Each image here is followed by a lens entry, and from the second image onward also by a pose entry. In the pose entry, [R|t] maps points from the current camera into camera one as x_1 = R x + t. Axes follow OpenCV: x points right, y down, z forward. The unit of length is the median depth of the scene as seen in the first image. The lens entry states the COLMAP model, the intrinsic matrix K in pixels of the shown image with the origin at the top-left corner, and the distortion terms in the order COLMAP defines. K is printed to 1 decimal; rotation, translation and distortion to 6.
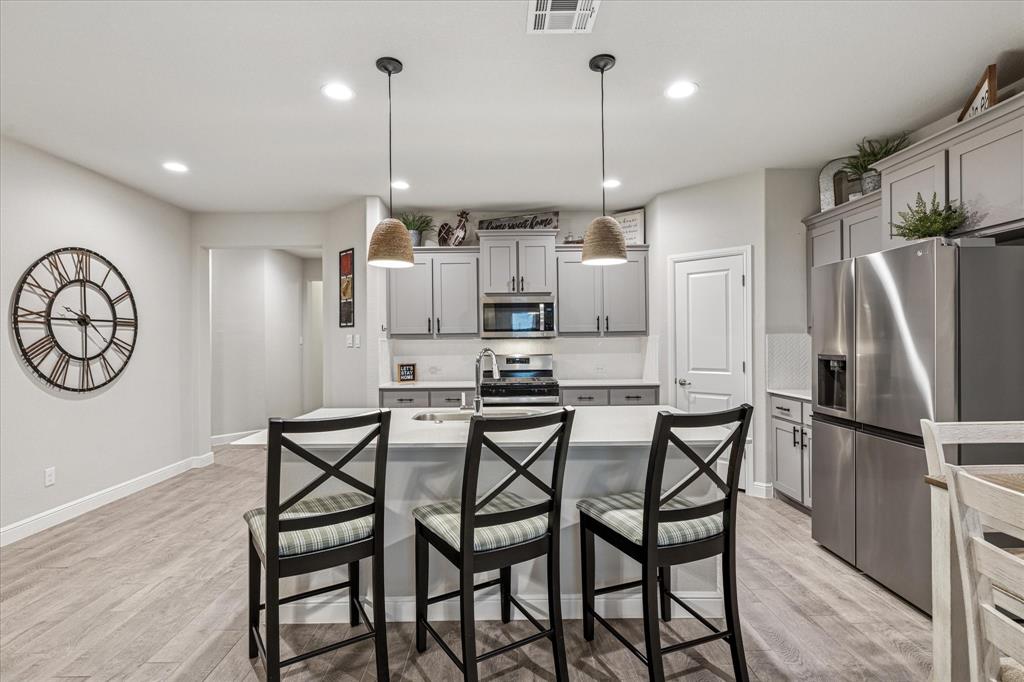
lens RADIAL K [[480.4, 0, 505.8], [0, 480.4, 343.7], [0, 0, 1]] dist [-0.000500, -0.000636]
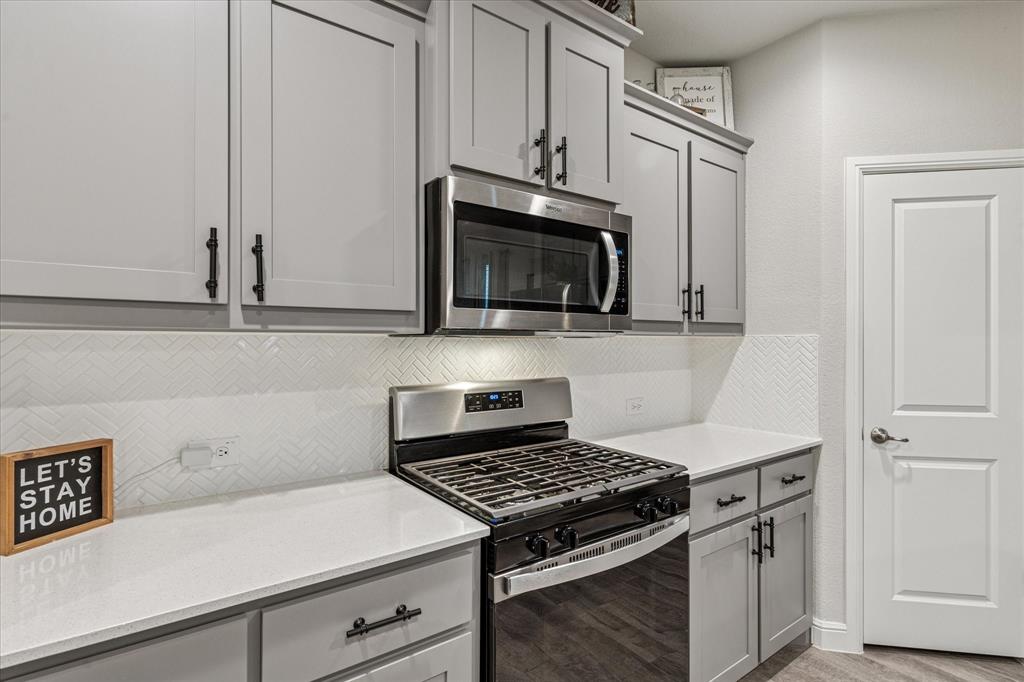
lens RADIAL K [[504.9, 0, 512.0], [0, 504.9, 341.0], [0, 0, 1]] dist [0.000480, 0.000042]
pose [[0.813524, 0.011936, 0.581408, -0.184060], [-0.005689, 0.999905, -0.012568, -0.002154], [-0.581503, 0.006917, 0.813515, 0.753561]]
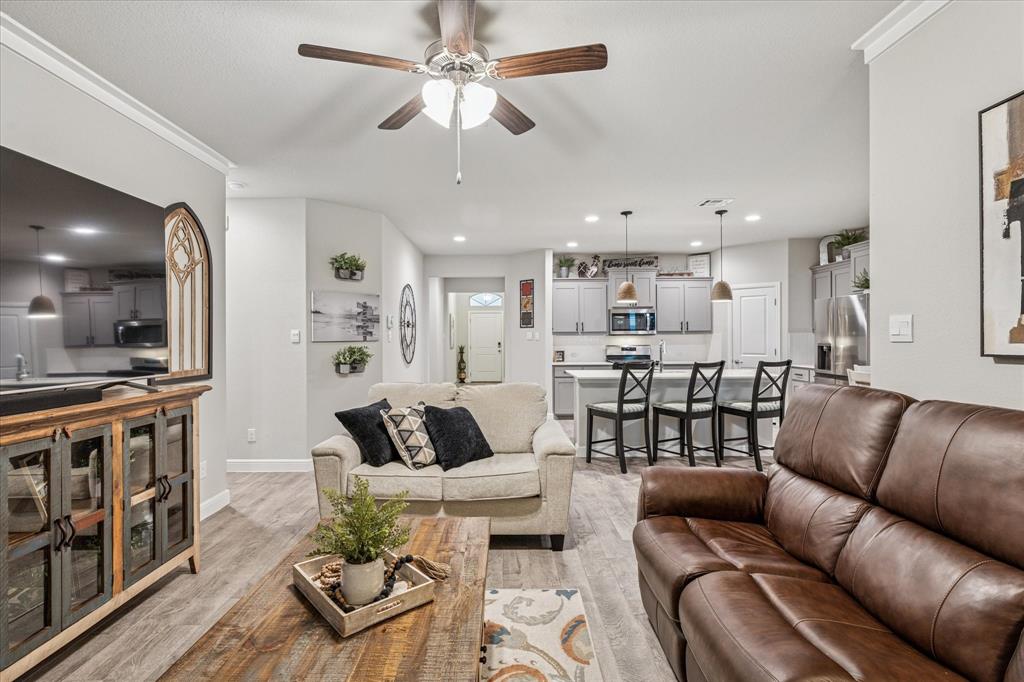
lens RADIAL K [[480.4, 0, 505.8], [0, 480.4, 343.7], [0, 0, 1]] dist [-0.000500, -0.000636]
pose [[0.999971, 0.003126, -0.006937, -0.393742], [-0.003078, 0.999972, 0.006882, 0.008288], [0.006959, -0.006861, 0.999952, -0.626213]]
